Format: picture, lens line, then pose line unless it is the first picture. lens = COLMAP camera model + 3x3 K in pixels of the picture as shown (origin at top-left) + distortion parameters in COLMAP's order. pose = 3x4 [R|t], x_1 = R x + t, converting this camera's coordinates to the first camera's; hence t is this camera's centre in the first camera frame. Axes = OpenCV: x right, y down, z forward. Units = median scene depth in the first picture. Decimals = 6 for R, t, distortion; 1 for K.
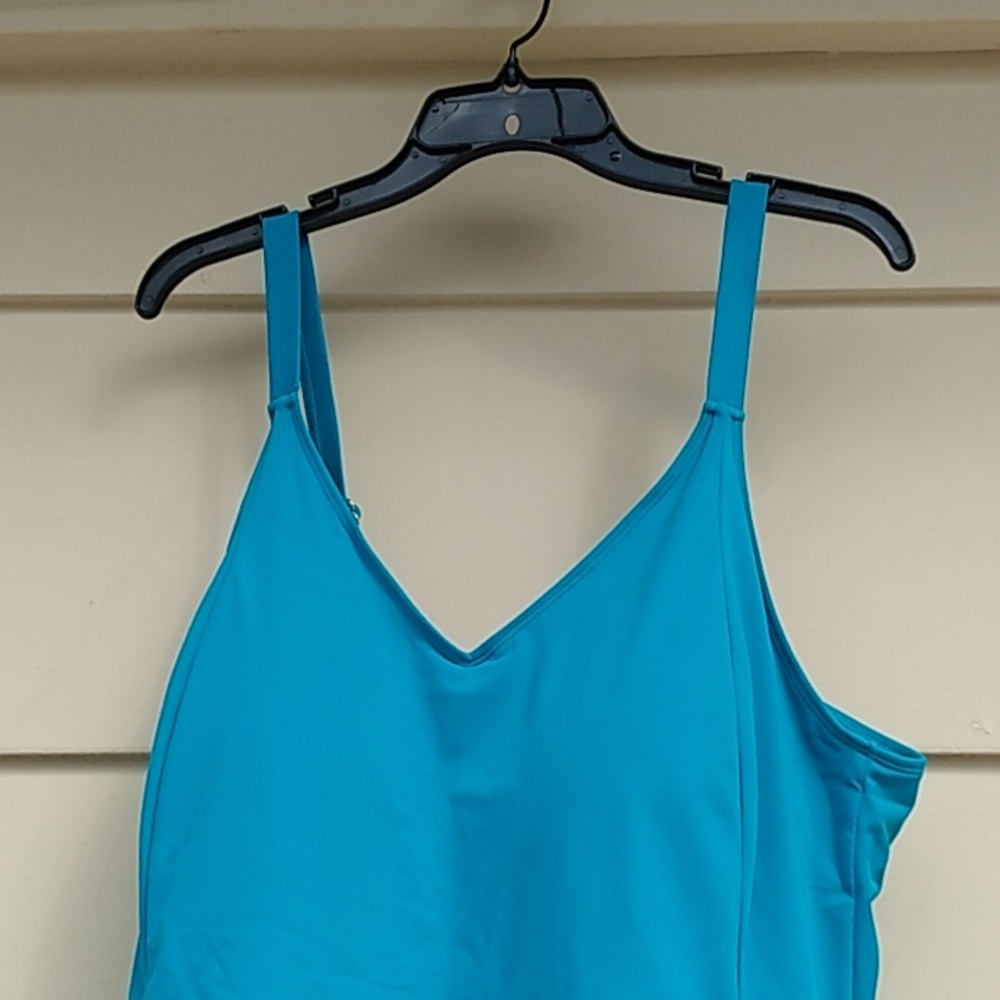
lens RADIAL K [[1701.8, 0, 509.5], [0, 1701.8, 498.0], [0, 0, 1]] dist [0.123814, 0.000000]
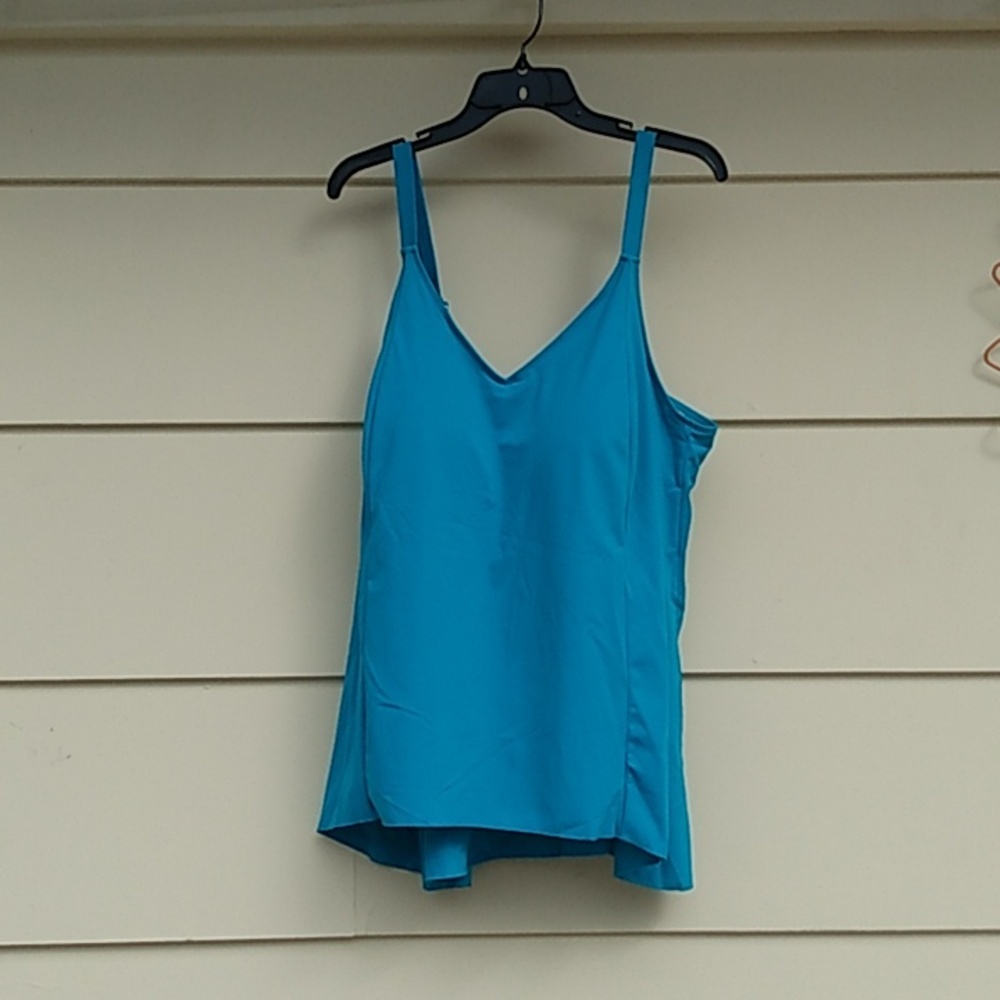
lens RADIAL K [[1701.8, 0, 501.5], [0, 1701.8, 496.8], [0, 0, 1]] dist [0.123814, 0.000000]
pose [[0.999650, -0.005687, 0.025828, -0.079406], [-0.000349, 0.973685, 0.227899, -0.231173], [-0.026444, -0.227829, 0.973342, -1.015676]]
